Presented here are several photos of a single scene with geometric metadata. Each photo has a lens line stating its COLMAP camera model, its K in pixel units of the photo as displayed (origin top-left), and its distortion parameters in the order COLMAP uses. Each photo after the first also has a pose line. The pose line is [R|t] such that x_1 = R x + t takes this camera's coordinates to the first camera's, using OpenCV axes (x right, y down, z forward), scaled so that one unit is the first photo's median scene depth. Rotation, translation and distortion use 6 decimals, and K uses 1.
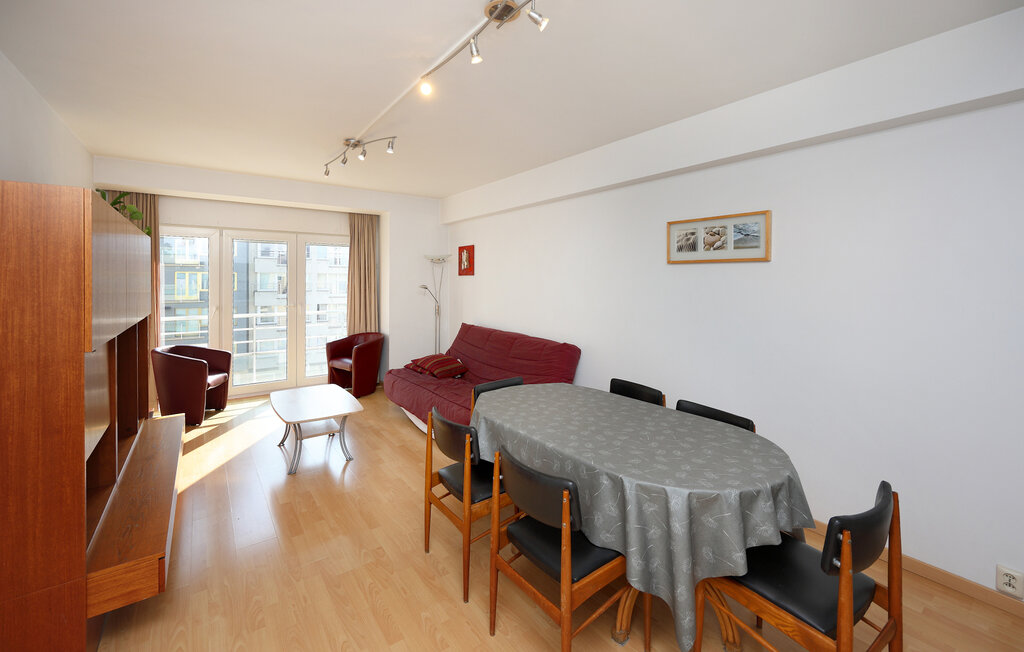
lens RADIAL K [[405.9, 0, 509.4], [0, 405.9, 285.9], [0, 0, 1]] dist [0.000142, 0.000006]
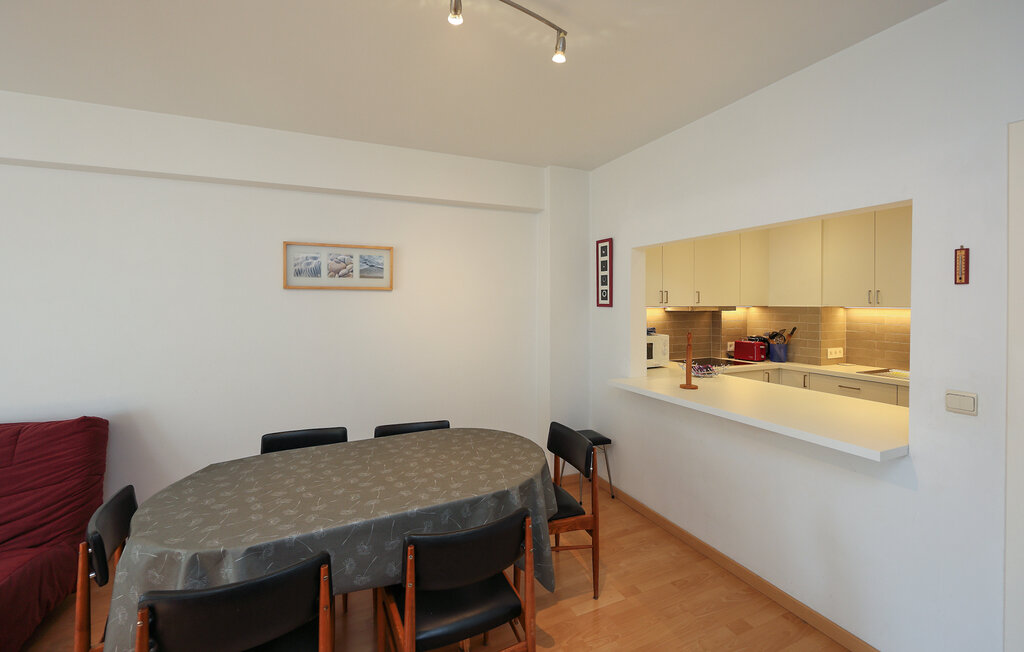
lens RADIAL K [[412.1, 0, 494.8], [0, 412.1, 306.9], [0, 0, 1]] dist [0.000457, 0.000034]
pose [[0.246948, -0.009329, 0.968984, -0.376287], [0.020699, 0.999776, 0.004350, -0.010671], [-0.968808, 0.018983, 0.247086, 0.355611]]
